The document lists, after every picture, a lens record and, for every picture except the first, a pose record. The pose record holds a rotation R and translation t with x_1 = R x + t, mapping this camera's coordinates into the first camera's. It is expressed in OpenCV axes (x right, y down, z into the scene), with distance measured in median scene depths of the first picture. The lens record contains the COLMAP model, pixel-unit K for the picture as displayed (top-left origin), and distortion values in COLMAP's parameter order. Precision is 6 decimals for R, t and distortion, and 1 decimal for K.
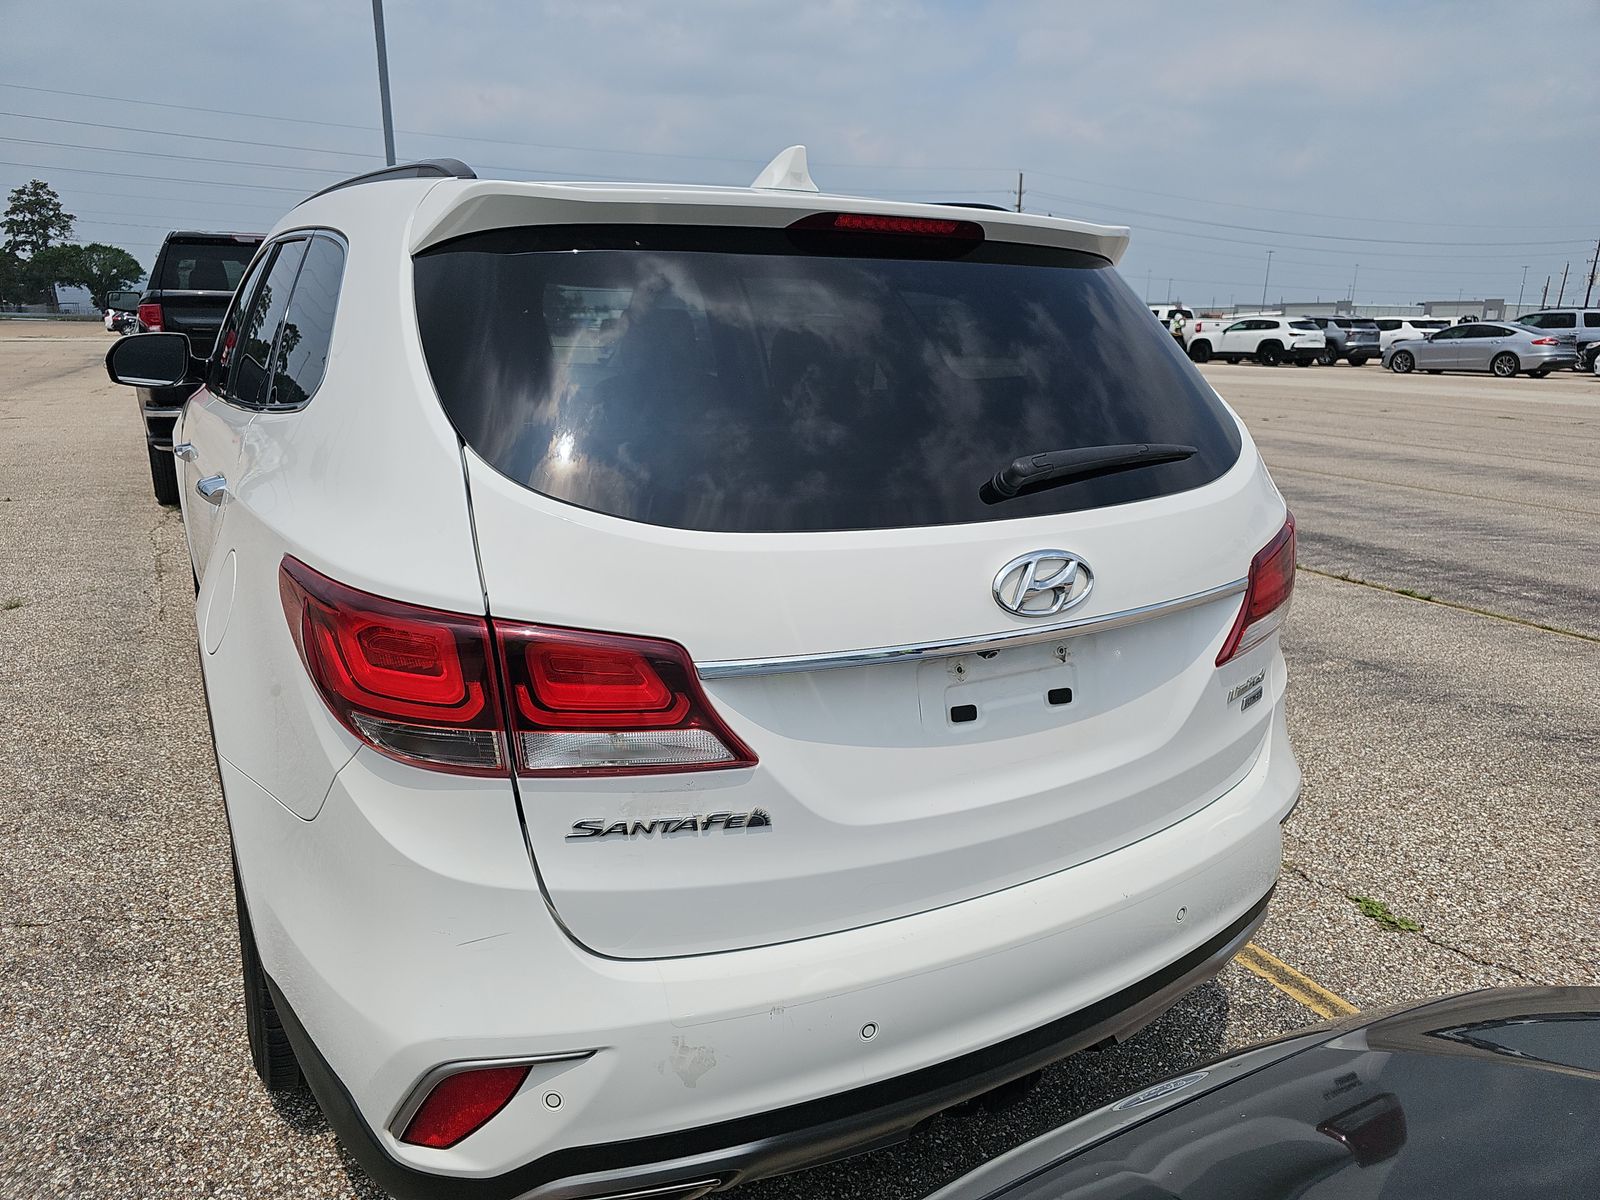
lens RADIAL K [[1088.6, 0, 801.2], [0, 1088.6, 589.6], [0, 0, 1]] dist [0.030416, -0.014911]
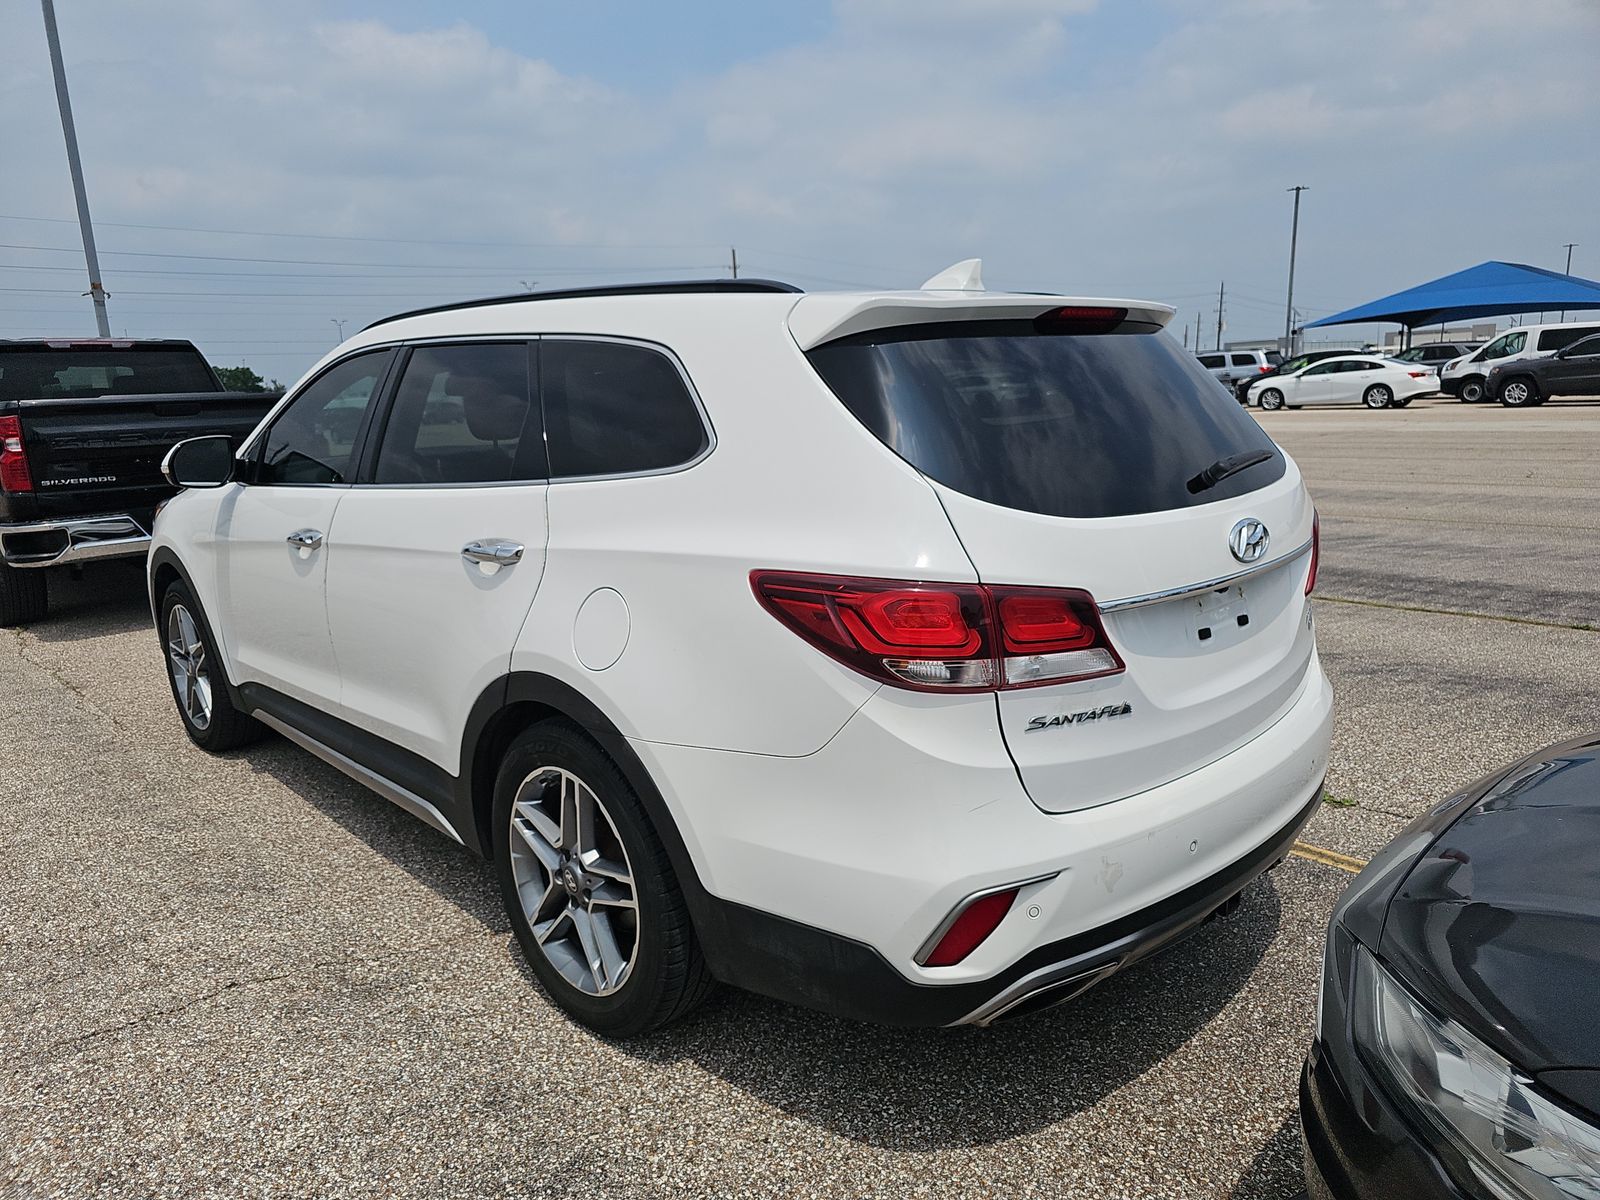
lens RADIAL K [[1088.6, 0, 793.1], [0, 1088.6, 598.9], [0, 0, 1]] dist [0.030416, -0.014911]
pose [[0.968679, -0.100381, 0.227121, -0.791501], [0.112535, 0.992794, -0.041181, 0.070471], [-0.221351, 0.065451, 0.972995, -0.361774]]
